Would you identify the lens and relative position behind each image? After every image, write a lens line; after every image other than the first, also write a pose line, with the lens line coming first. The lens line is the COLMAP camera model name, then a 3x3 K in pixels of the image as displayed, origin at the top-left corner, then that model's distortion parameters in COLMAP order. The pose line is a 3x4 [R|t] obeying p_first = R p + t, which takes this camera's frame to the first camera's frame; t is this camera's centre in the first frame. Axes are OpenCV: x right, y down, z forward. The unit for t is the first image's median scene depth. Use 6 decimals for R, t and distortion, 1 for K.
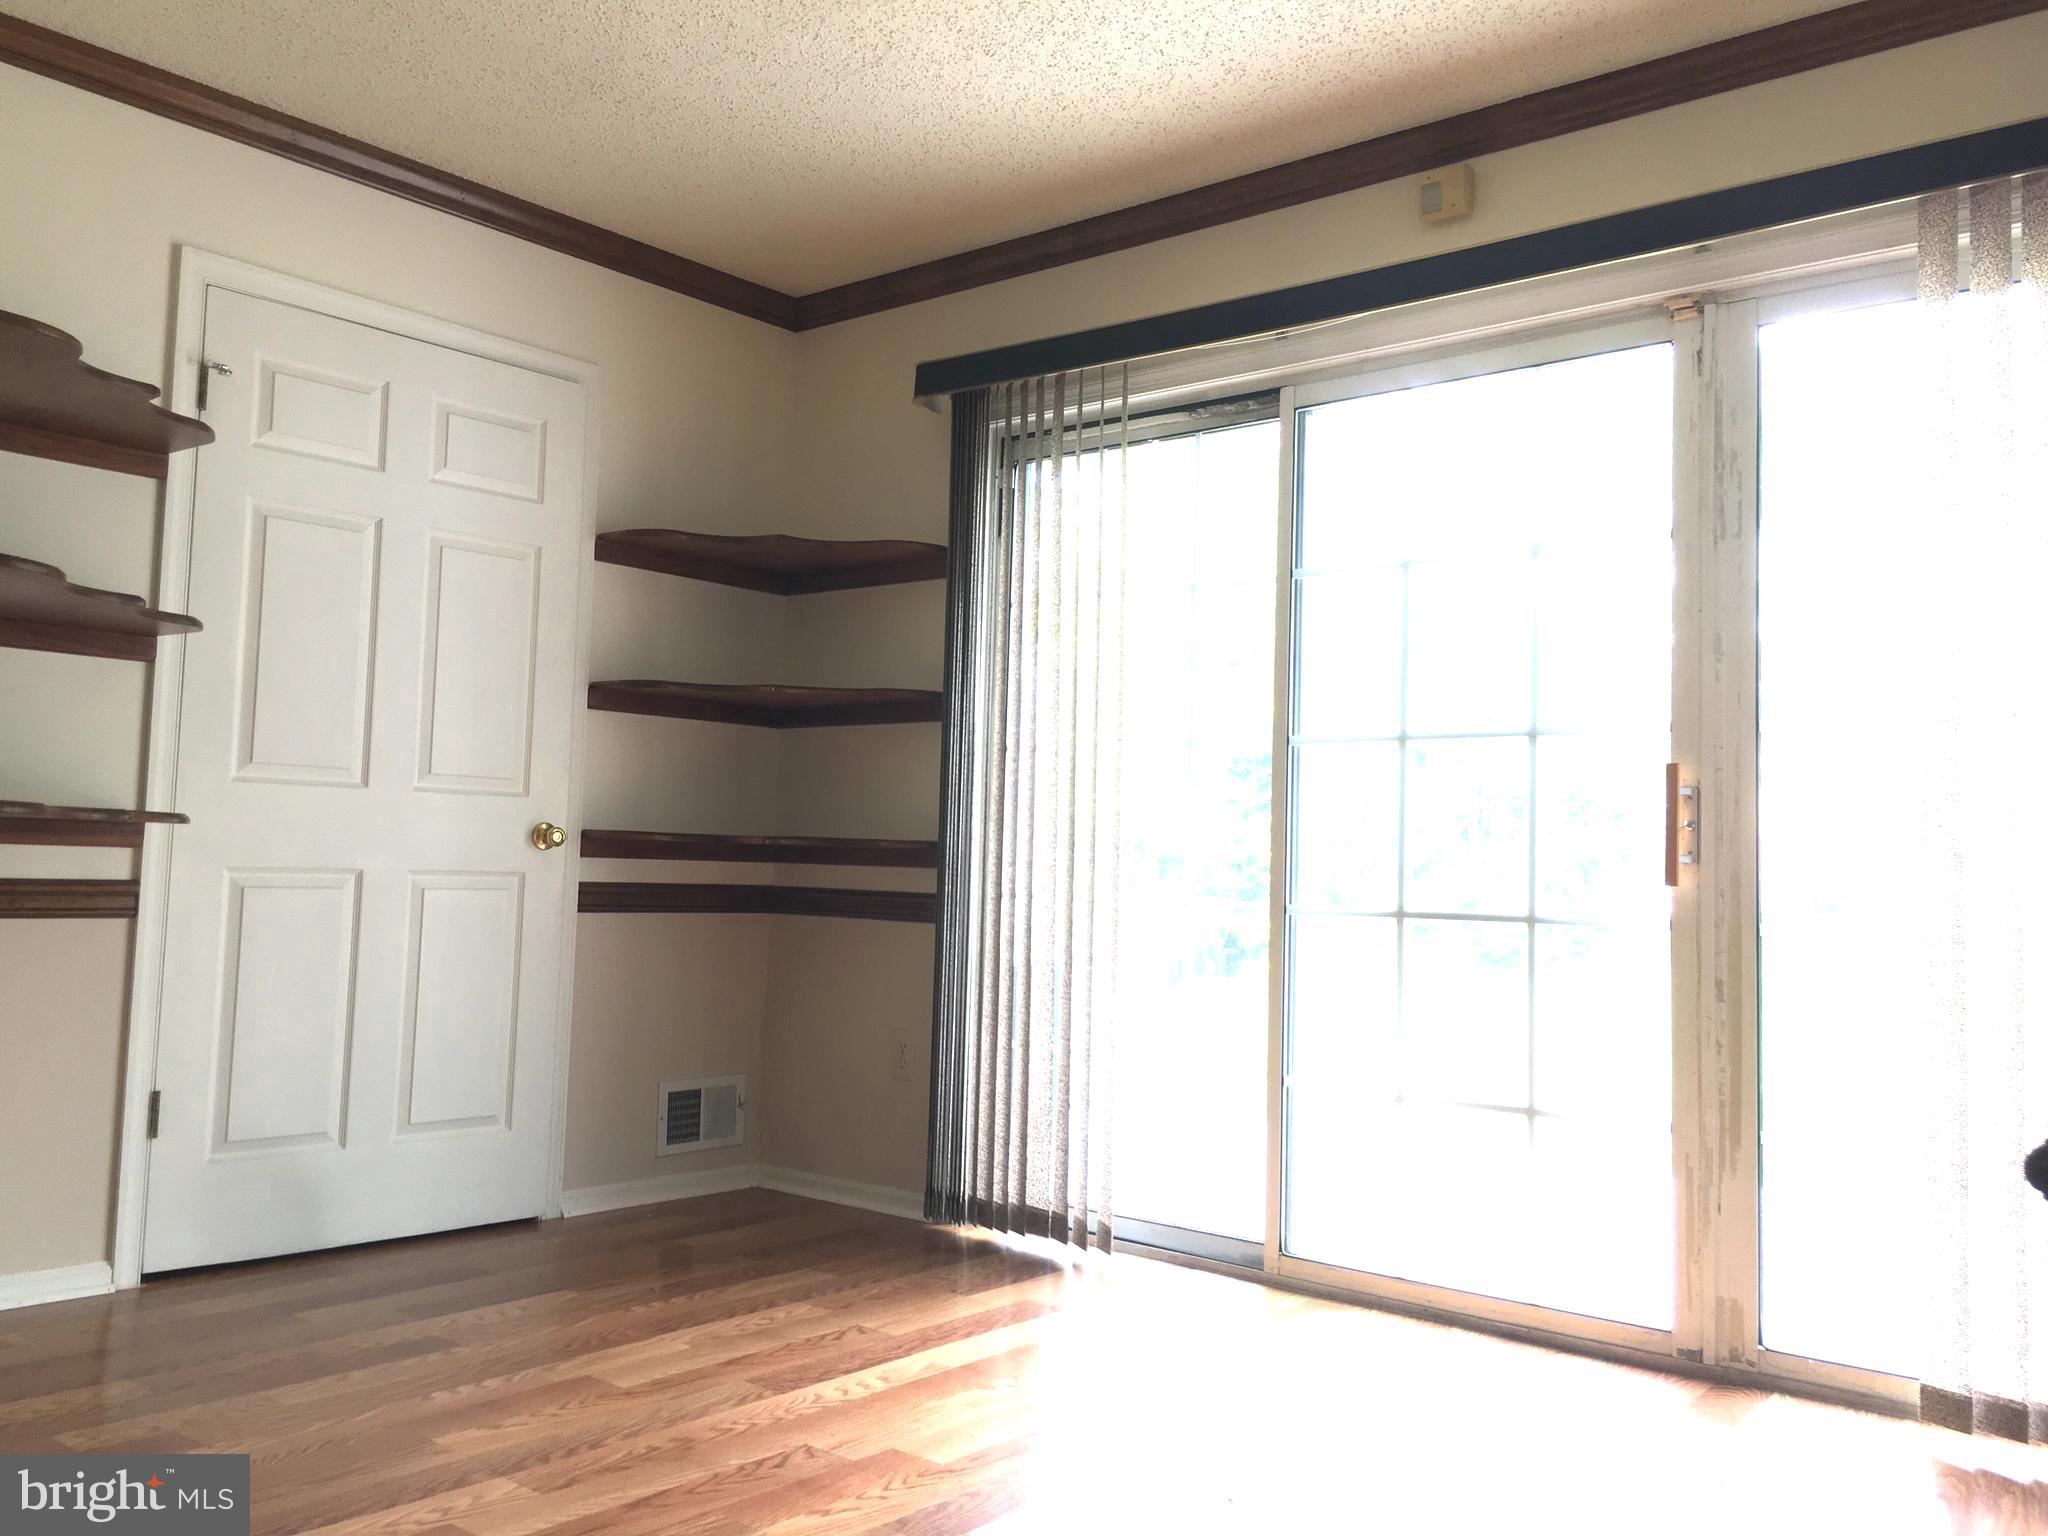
lens RADIAL K [[1766.4, 0, 1017.8], [0, 1766.4, 741.5], [0, 0, 1]] dist [0.082605, -0.102791]
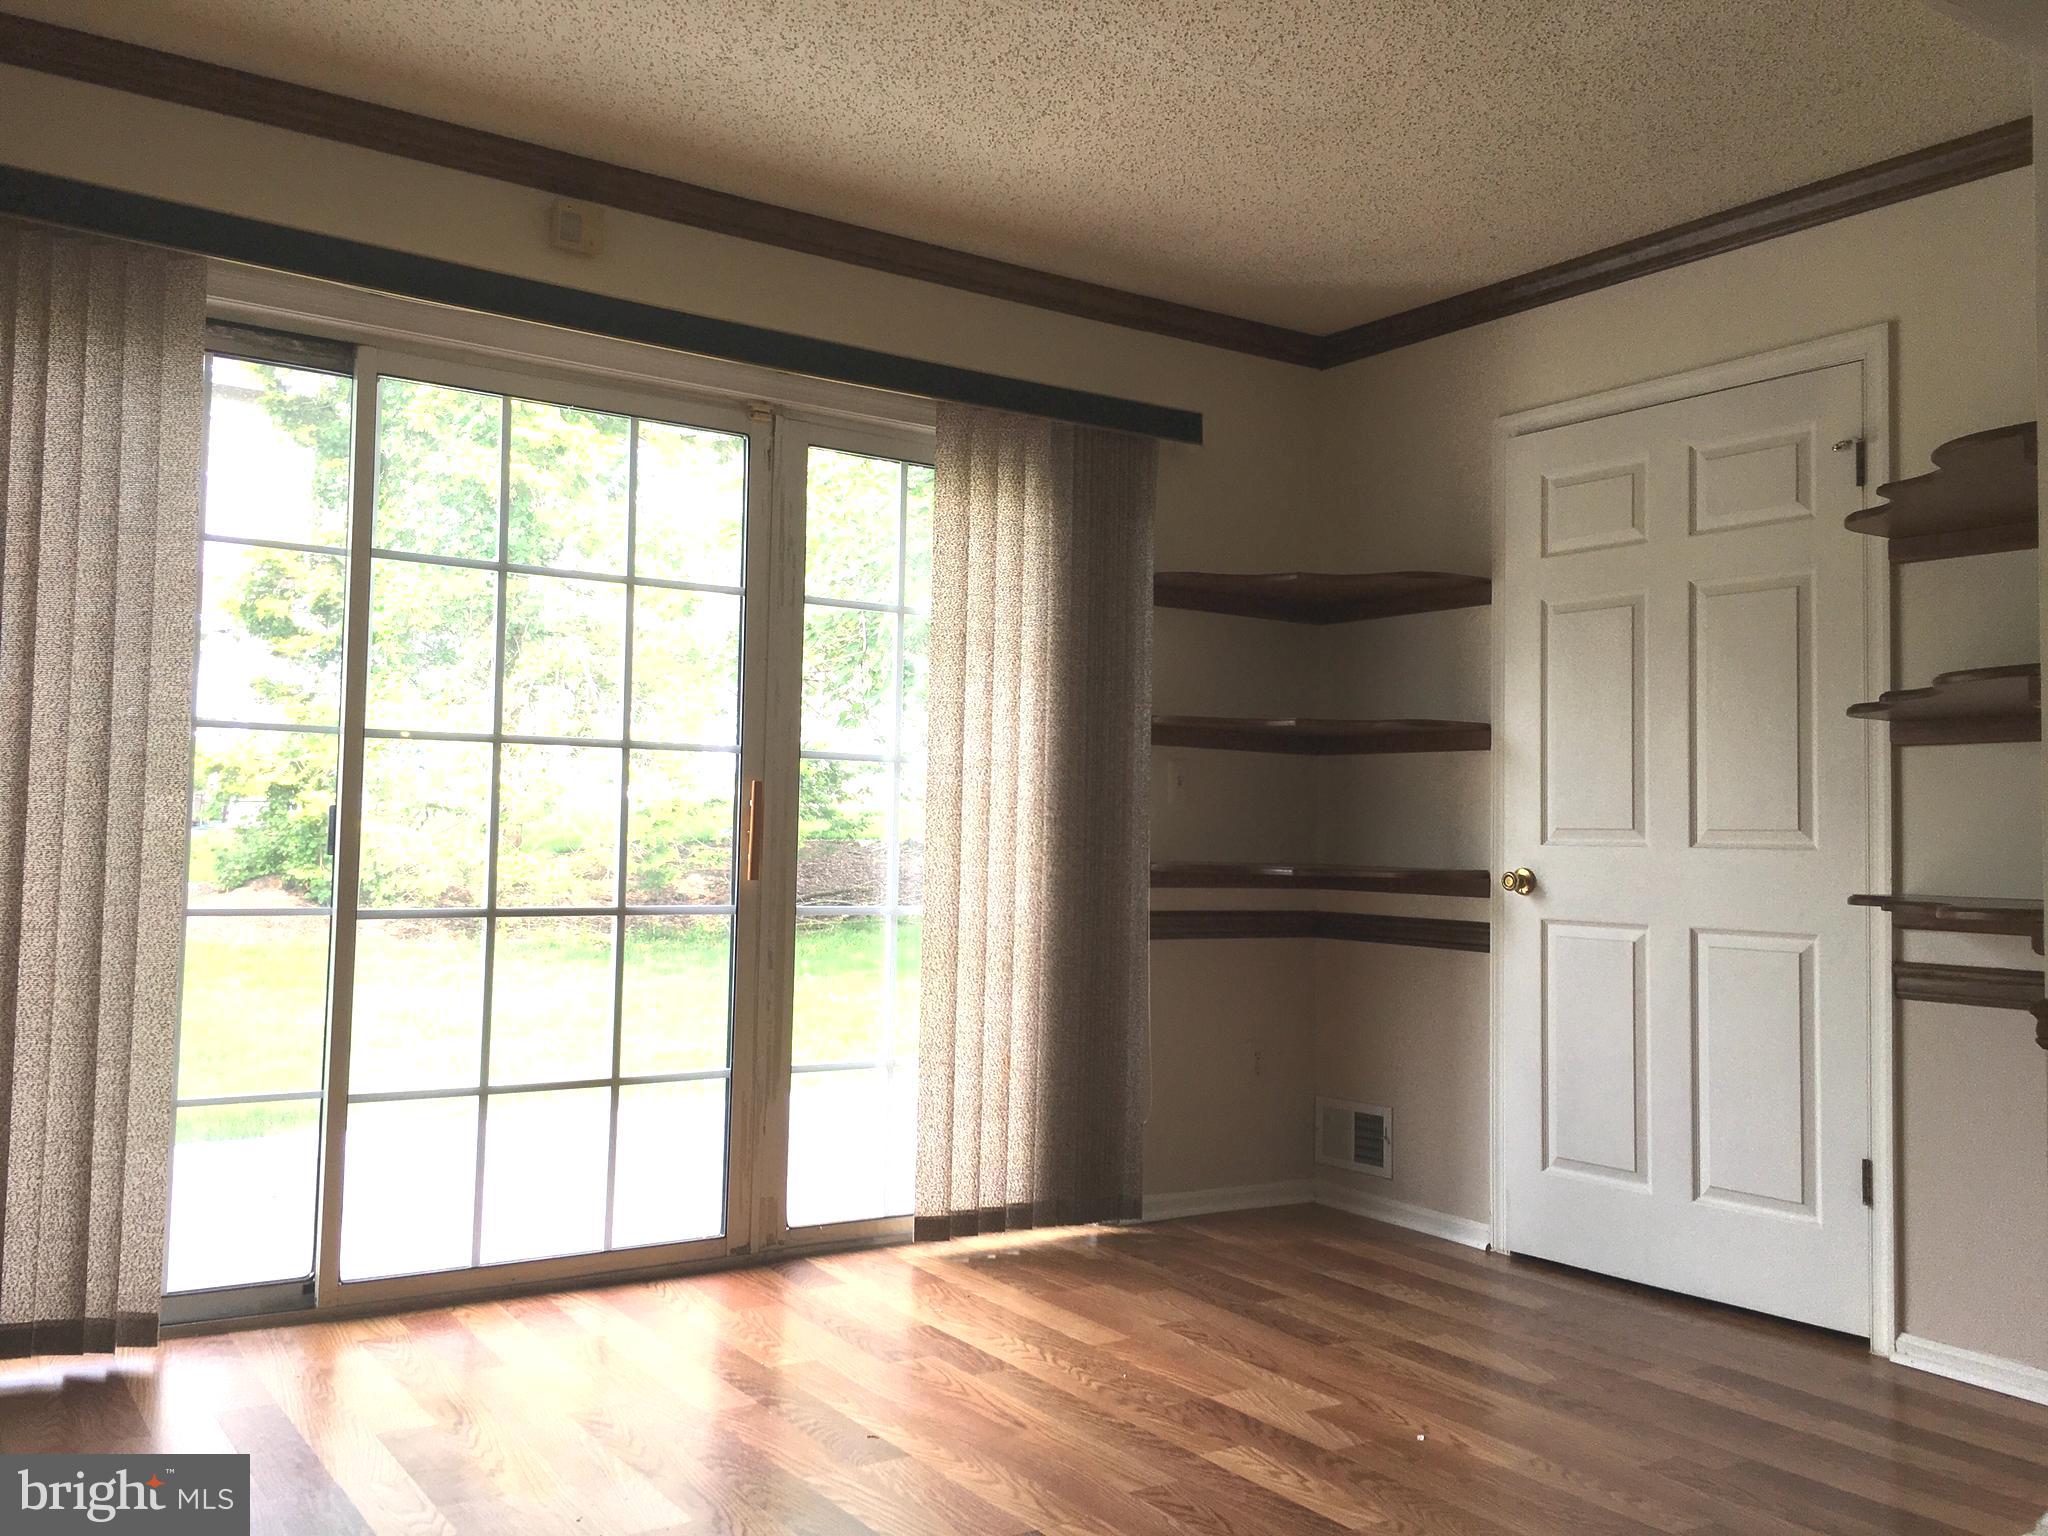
lens RADIAL K [[1734.2, 0, 1034.1], [0, 1734.2, 777.9], [0, 0, 1]] dist [0.032119, -0.005528]
pose [[0.267796, 0.032131, 0.962940, -0.730583], [-0.072758, 0.997264, -0.013042, 0.012308], [-0.960725, -0.066569, 0.269401, 0.479115]]
